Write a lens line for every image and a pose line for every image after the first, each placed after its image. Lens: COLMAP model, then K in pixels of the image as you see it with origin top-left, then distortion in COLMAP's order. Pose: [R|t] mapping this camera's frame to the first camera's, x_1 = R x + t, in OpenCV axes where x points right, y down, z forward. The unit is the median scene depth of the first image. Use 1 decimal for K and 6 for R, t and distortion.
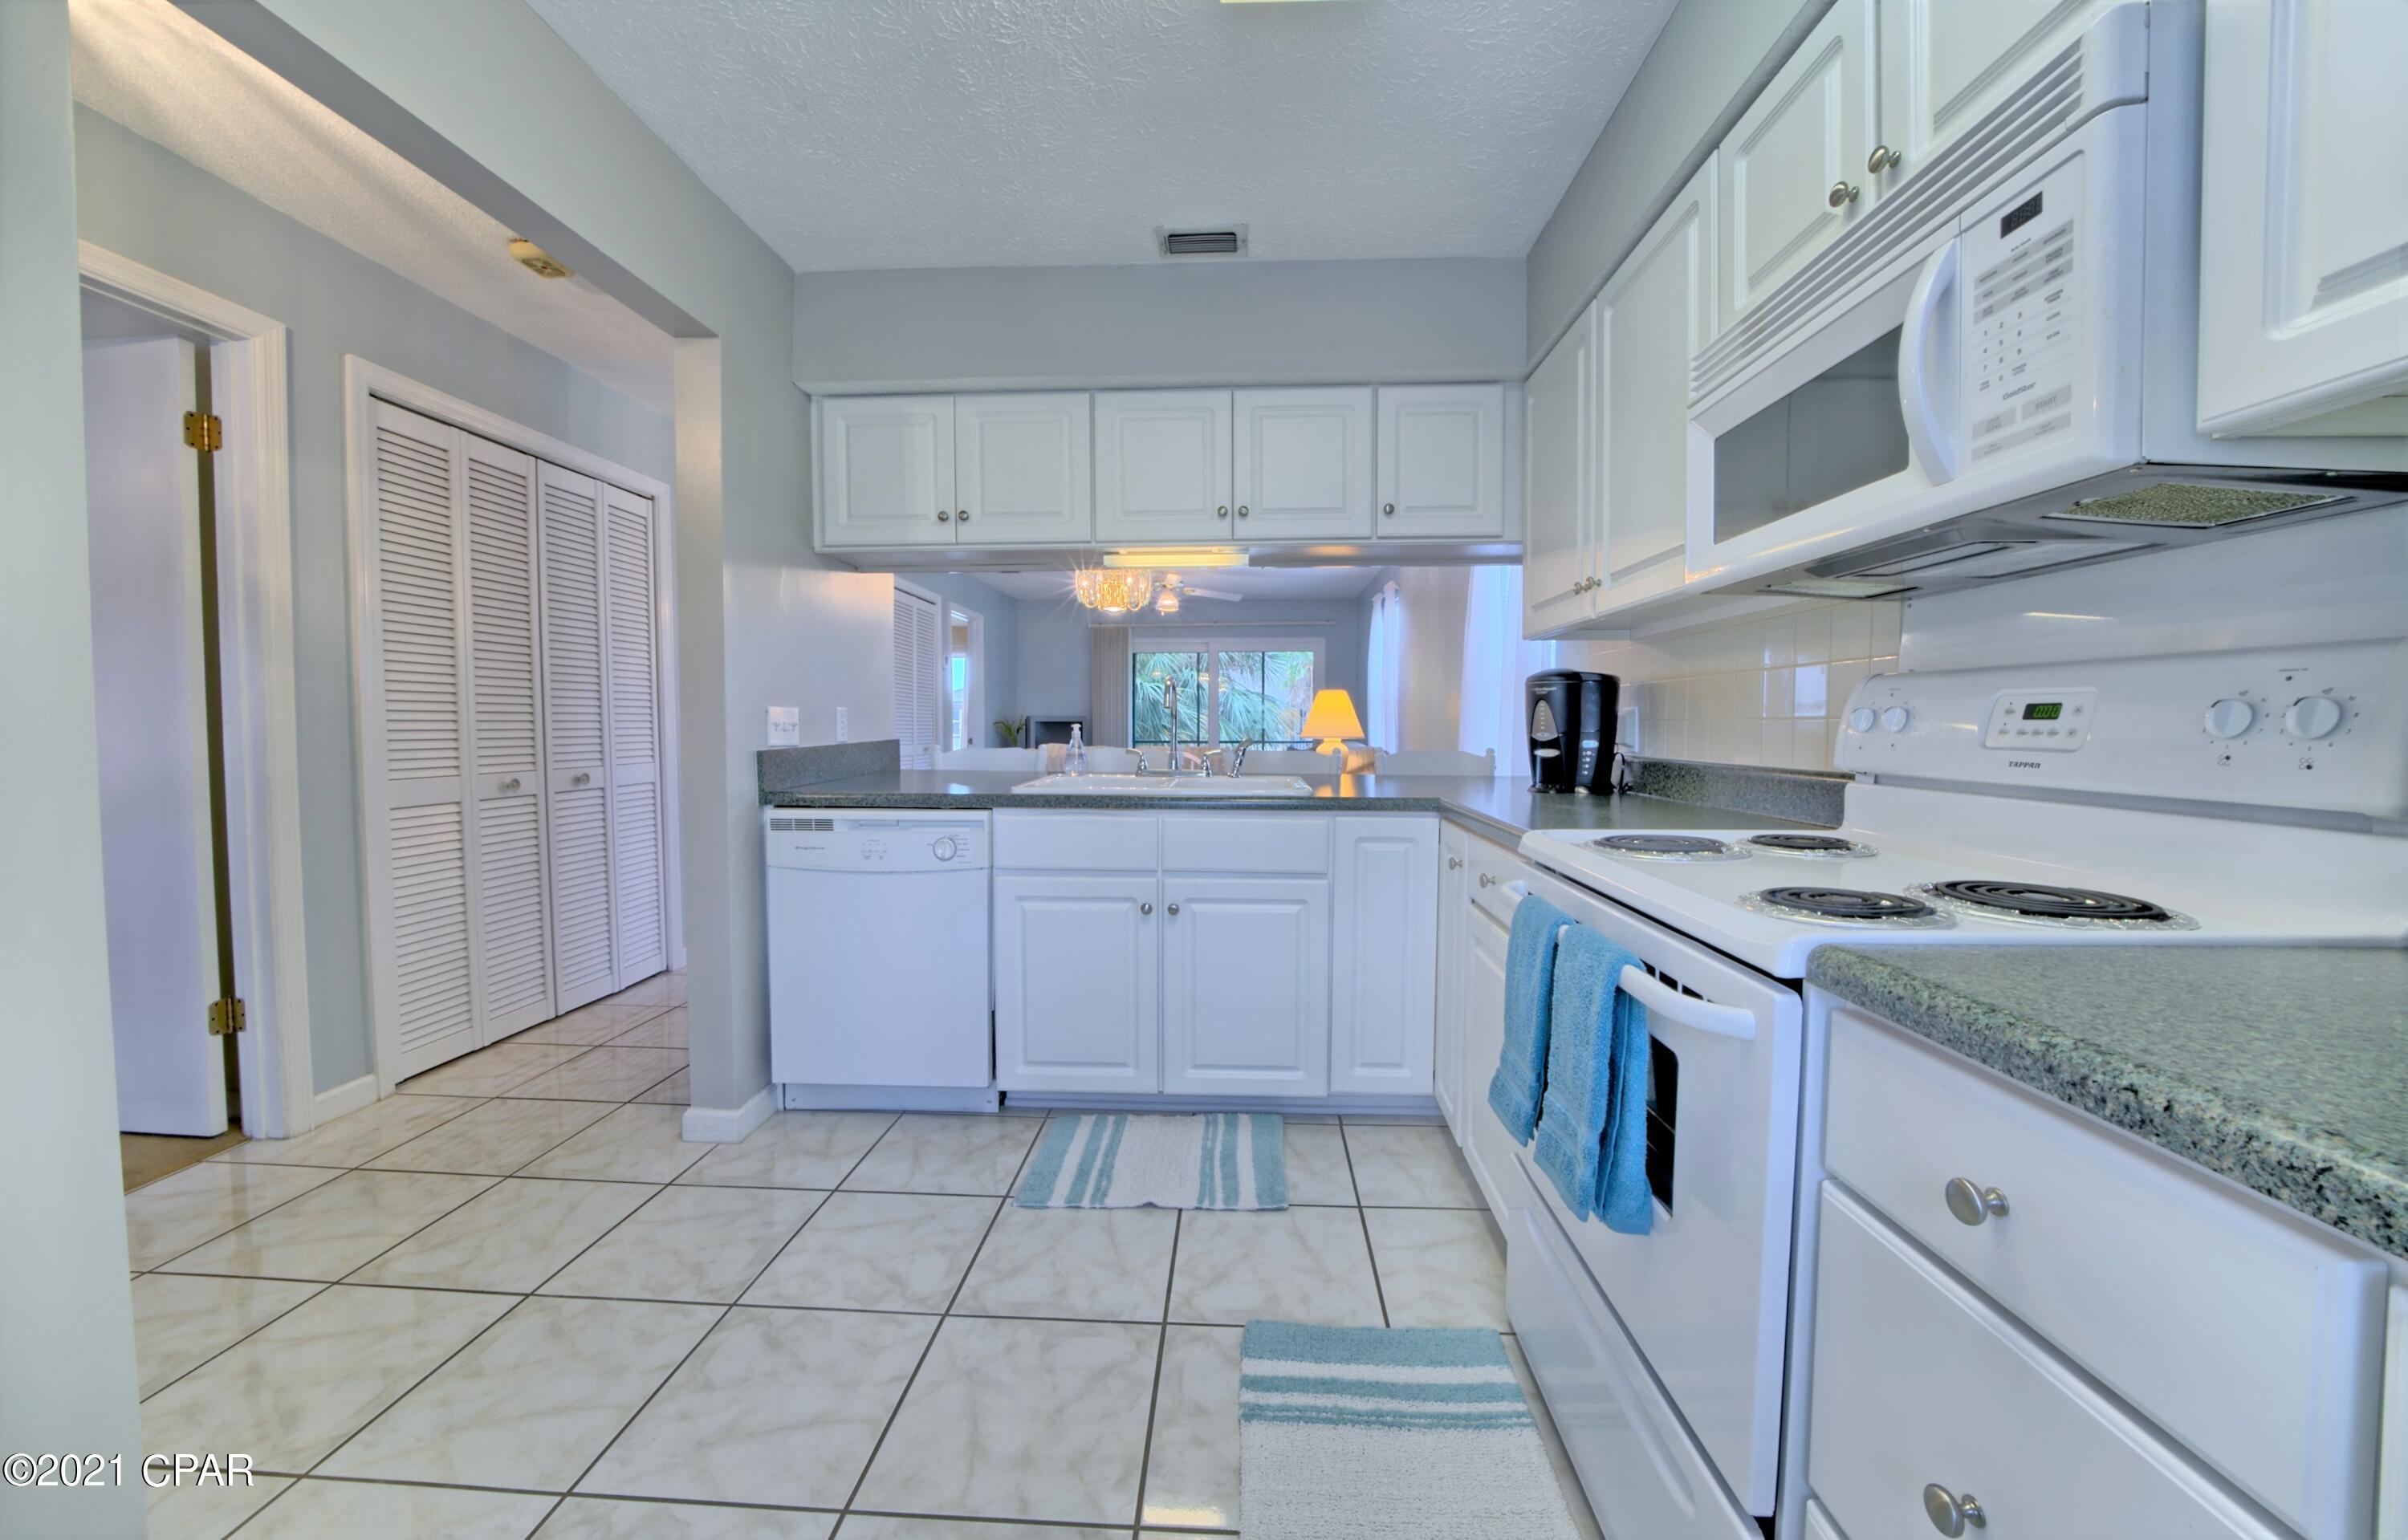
lens RADIAL K [[869.8, 0, 1210.2], [0, 869.8, 760.8], [0, 0, 1]] dist [-0.025202, 0.000044]
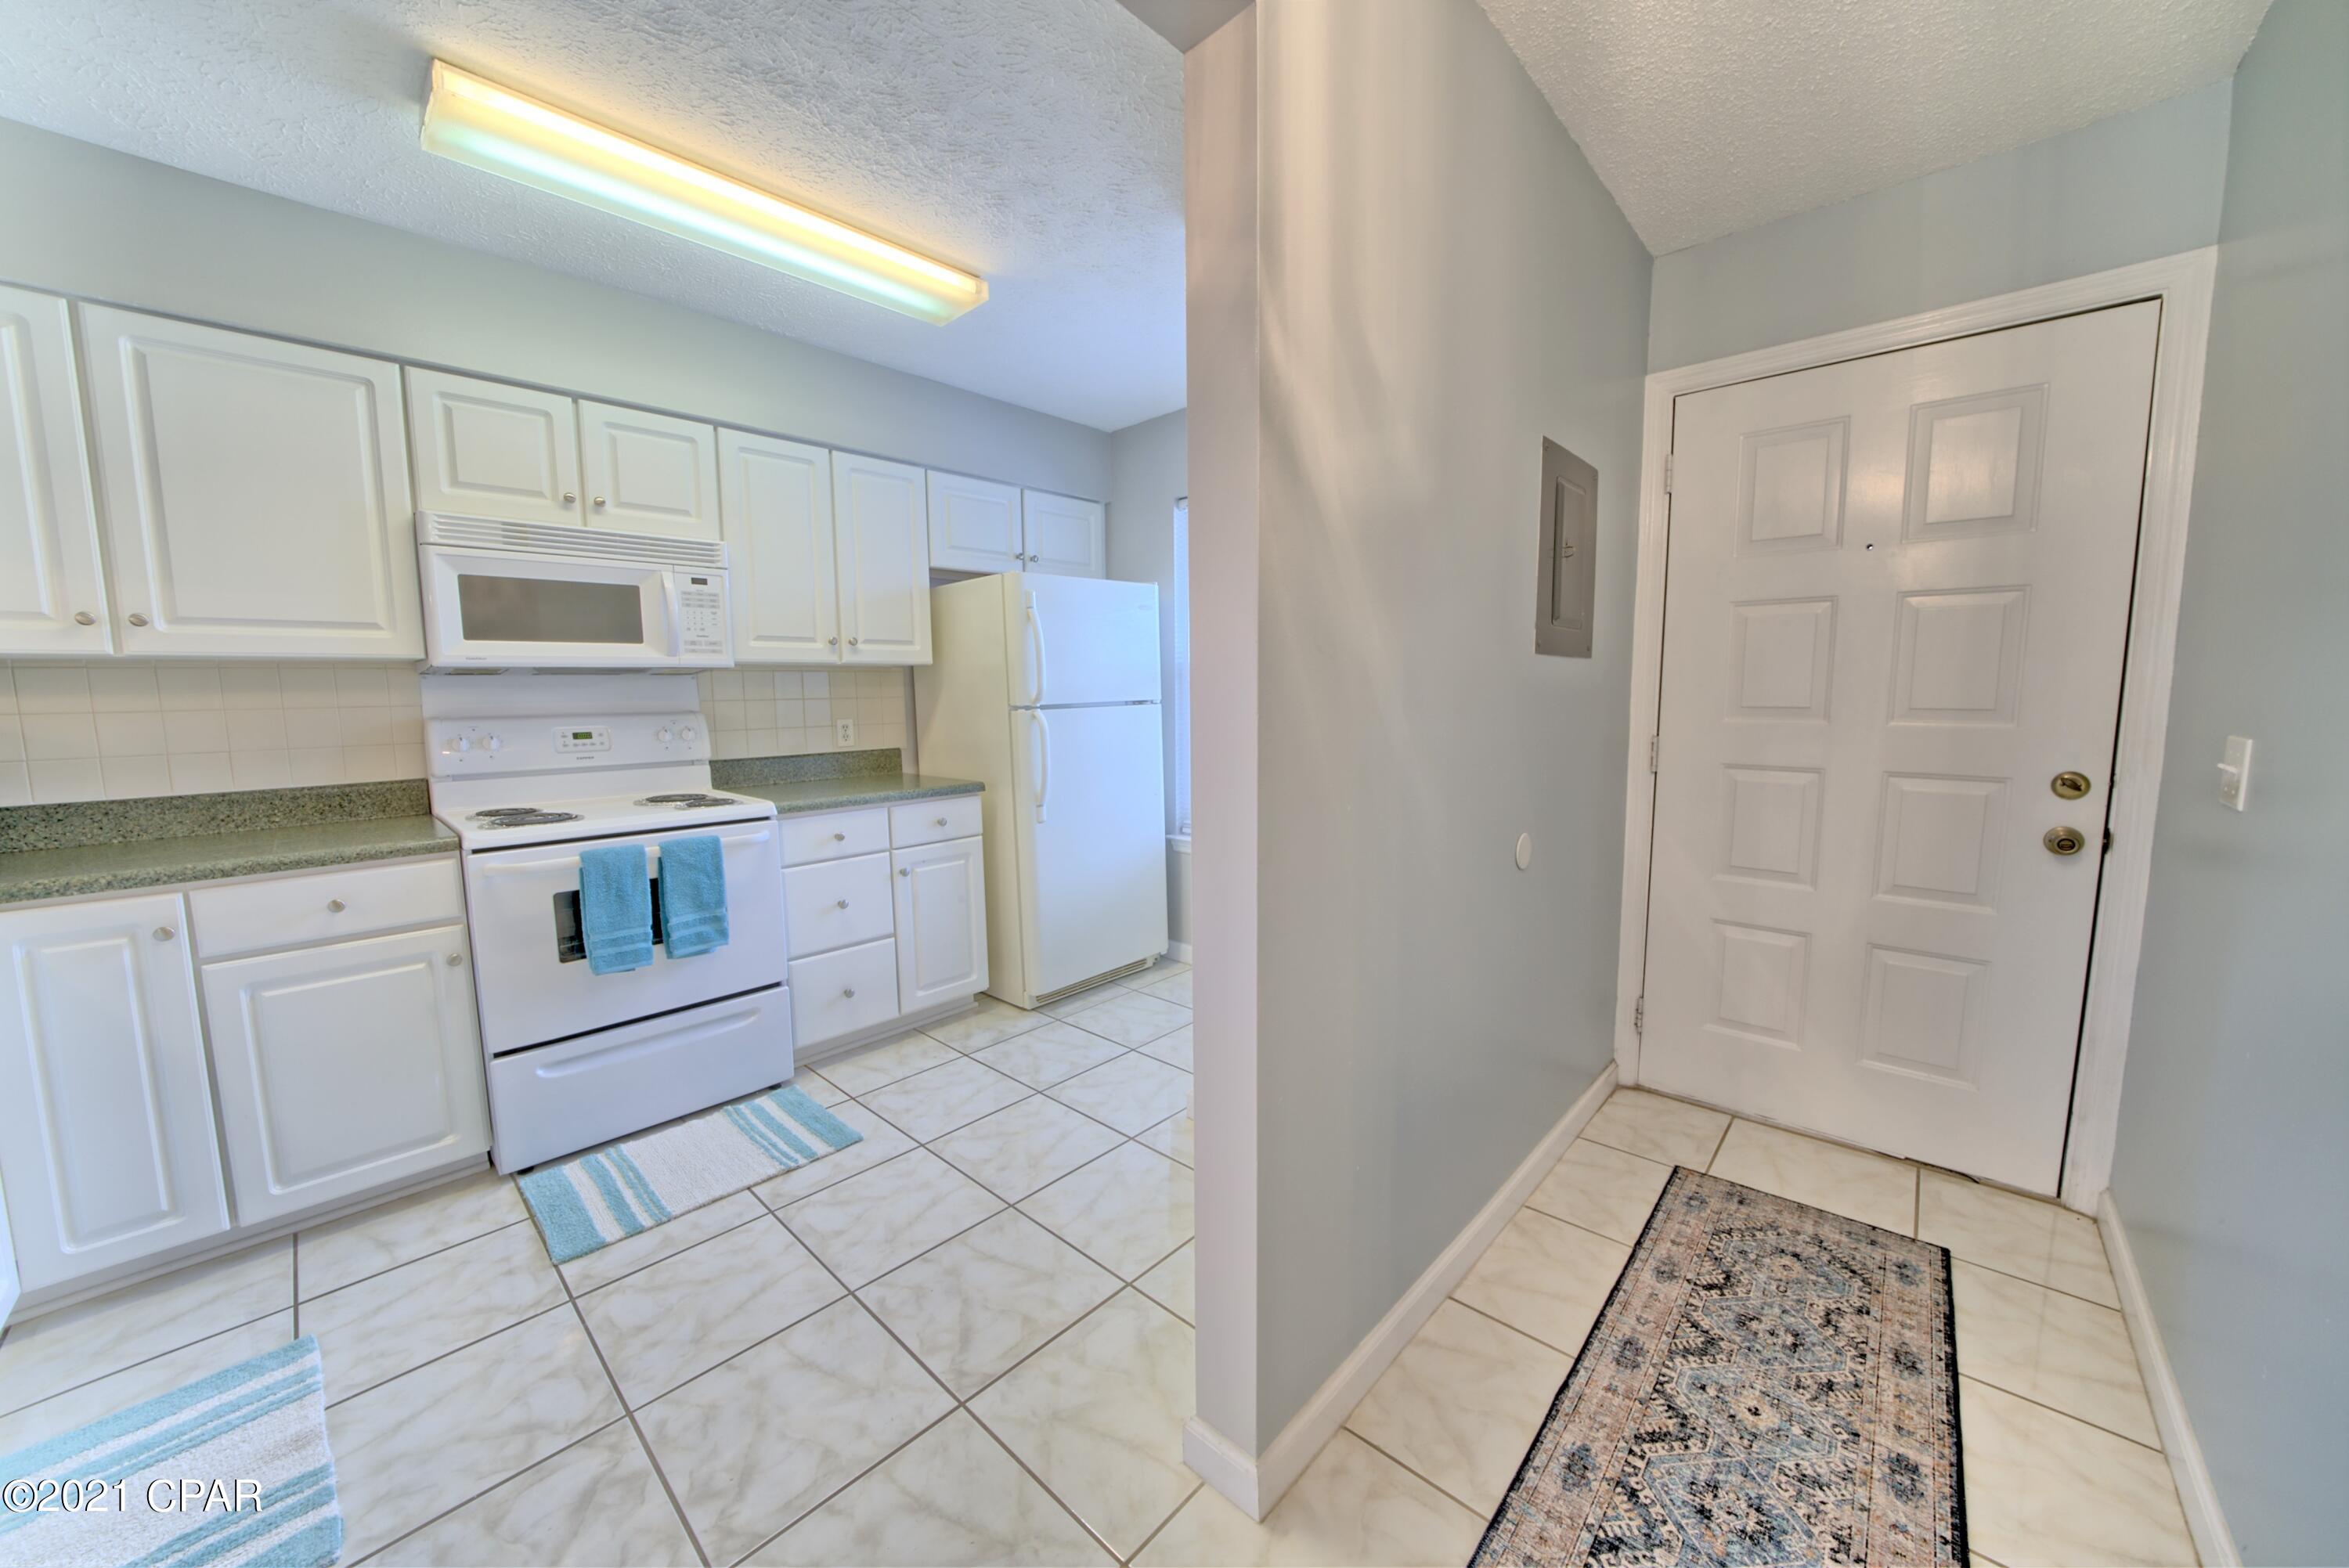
lens RADIAL K [[826.6, 0, 1161.1], [0, 826.6, 780.9], [0, 0, 1]] dist [-0.019224, 0.000337]
pose [[-0.757322, -0.067031, 0.649593, -1.683530], [0.035758, 0.988970, 0.143738, -0.193933], [-0.652062, 0.132084, -0.746571, 1.570315]]
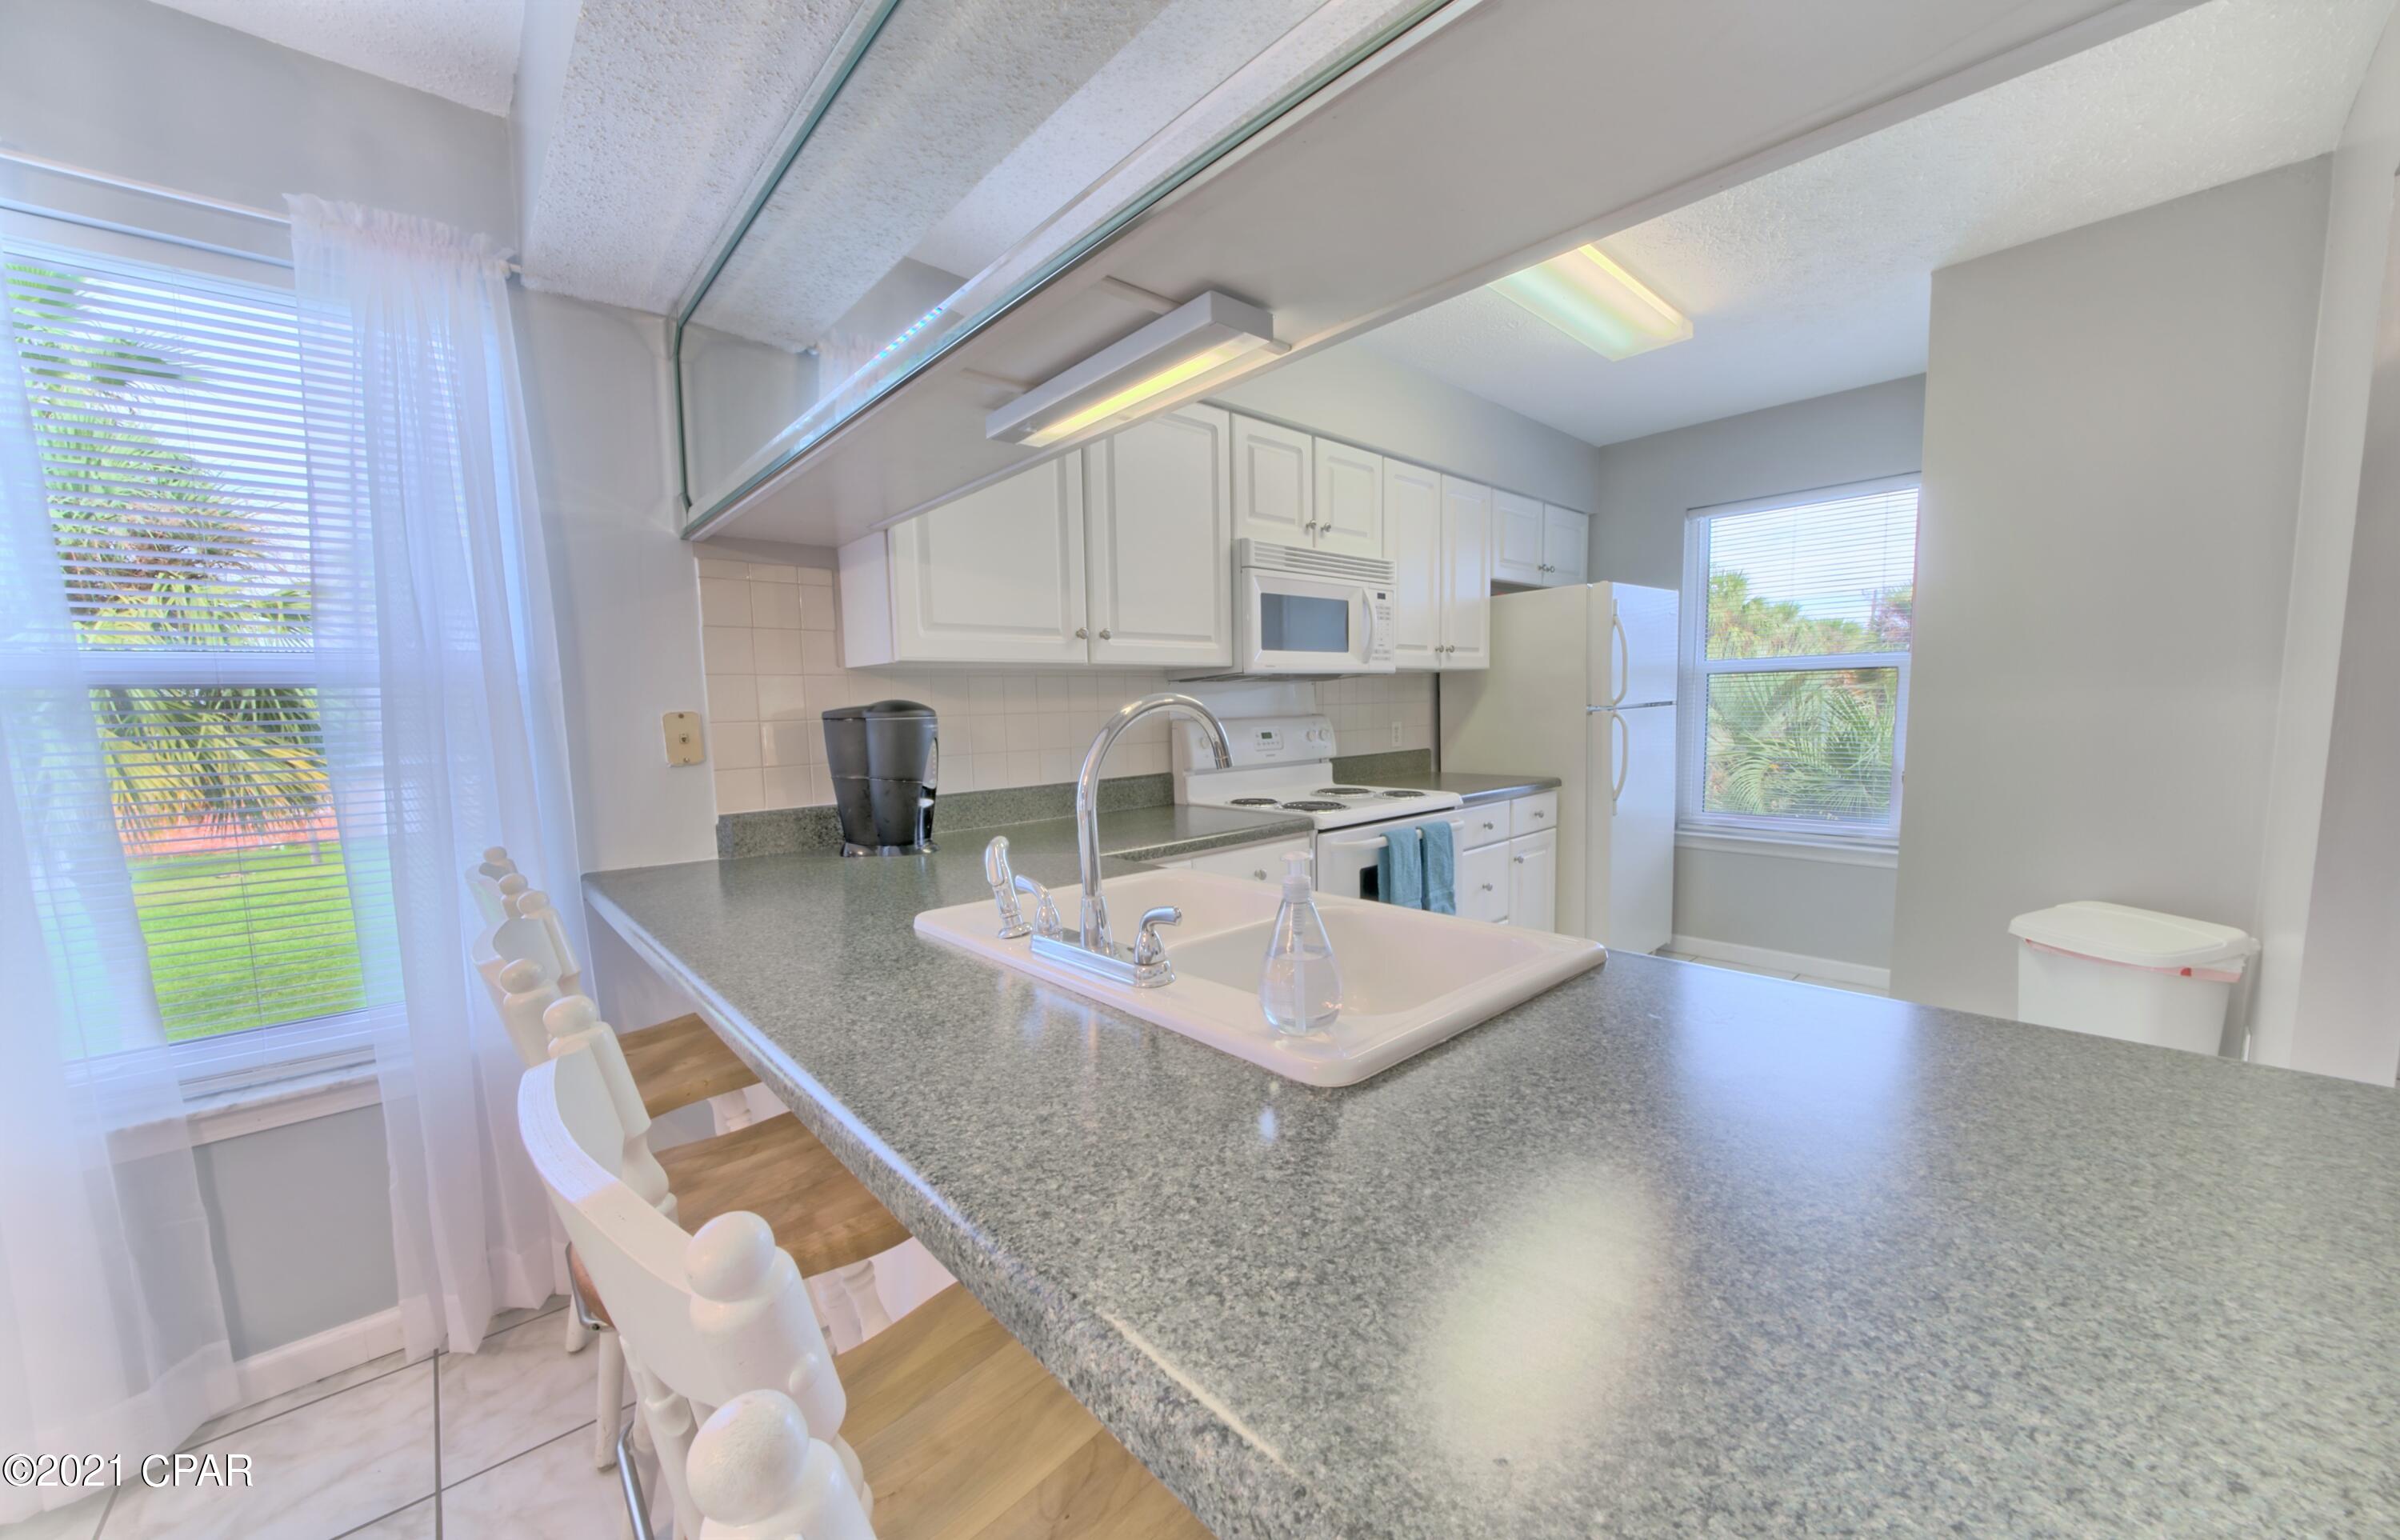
lens RADIAL K [[861.8, 0, 1201.2], [0, 861.8, 798.9], [0, 0, 1]] dist [-0.019747, 0.000026]
pose [[-0.703328, -0.064556, 0.707928, -0.785397], [0.052001, 0.988528, 0.141806, -0.242501], [-0.708961, 0.136549, -0.691902, 2.877663]]
